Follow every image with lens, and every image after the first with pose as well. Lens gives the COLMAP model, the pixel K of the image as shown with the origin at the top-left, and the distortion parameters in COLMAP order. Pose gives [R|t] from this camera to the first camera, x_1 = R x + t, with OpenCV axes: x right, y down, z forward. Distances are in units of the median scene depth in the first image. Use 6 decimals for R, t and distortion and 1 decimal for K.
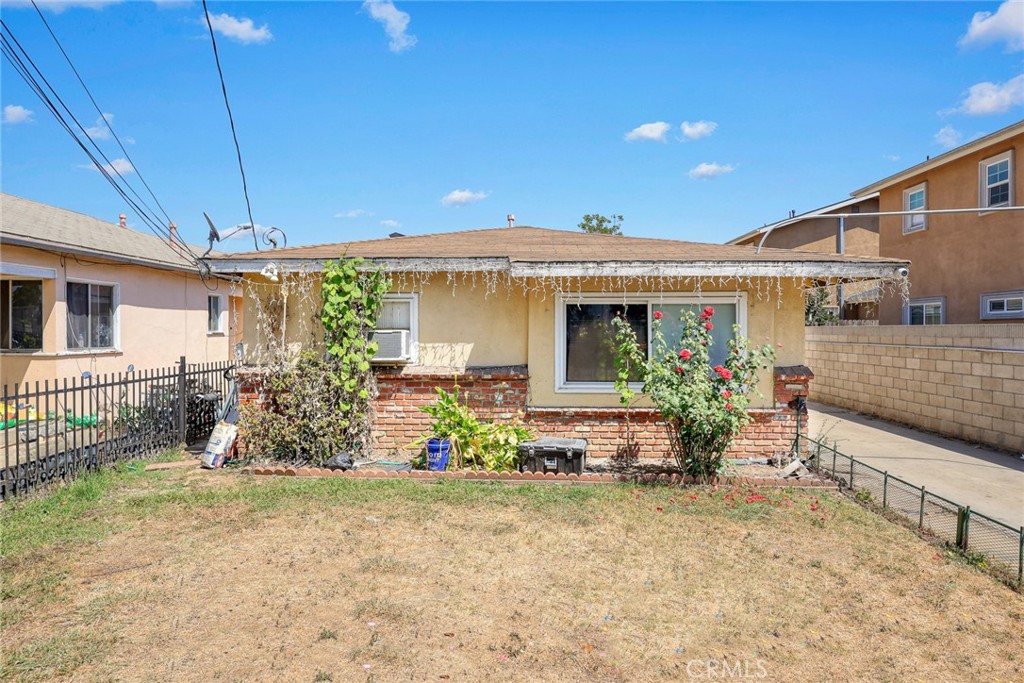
lens RADIAL K [[589.8, 0, 512.0], [0, 589.8, 341.5], [0, 0, 1]] dist [0.002300, 0.000361]
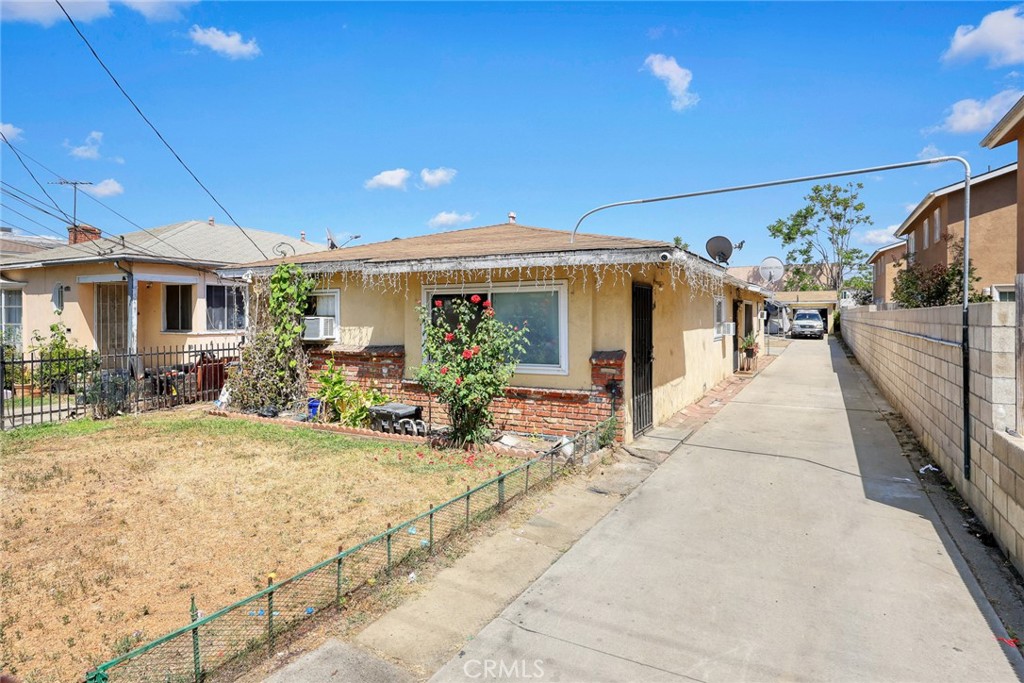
lens RADIAL K [[584.2, 0, 507.3], [0, 584.2, 323.3], [0, 0, 1]] dist [0.002641, 0.000545]
pose [[0.897583, 0.001298, -0.440844, 0.760038], [-0.004100, 0.999977, -0.005403, 0.000443], [0.440826, 0.006657, 0.897568, 0.007741]]
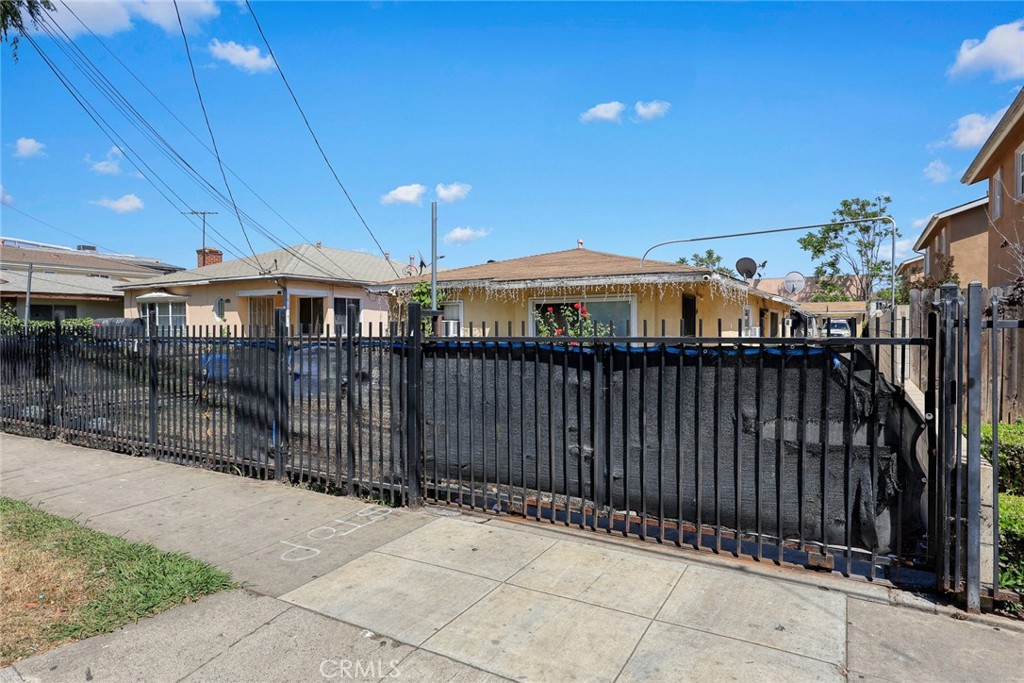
lens RADIAL K [[589.8, 0, 512.0], [0, 589.8, 341.5], [0, 0, 1]] dist [0.002300, 0.000361]
pose [[0.879918, 0.005118, -0.475097, 0.837464], [-0.003236, 0.999983, 0.004781, 0.036174], [0.475114, -0.002669, 0.879920, -0.507113]]
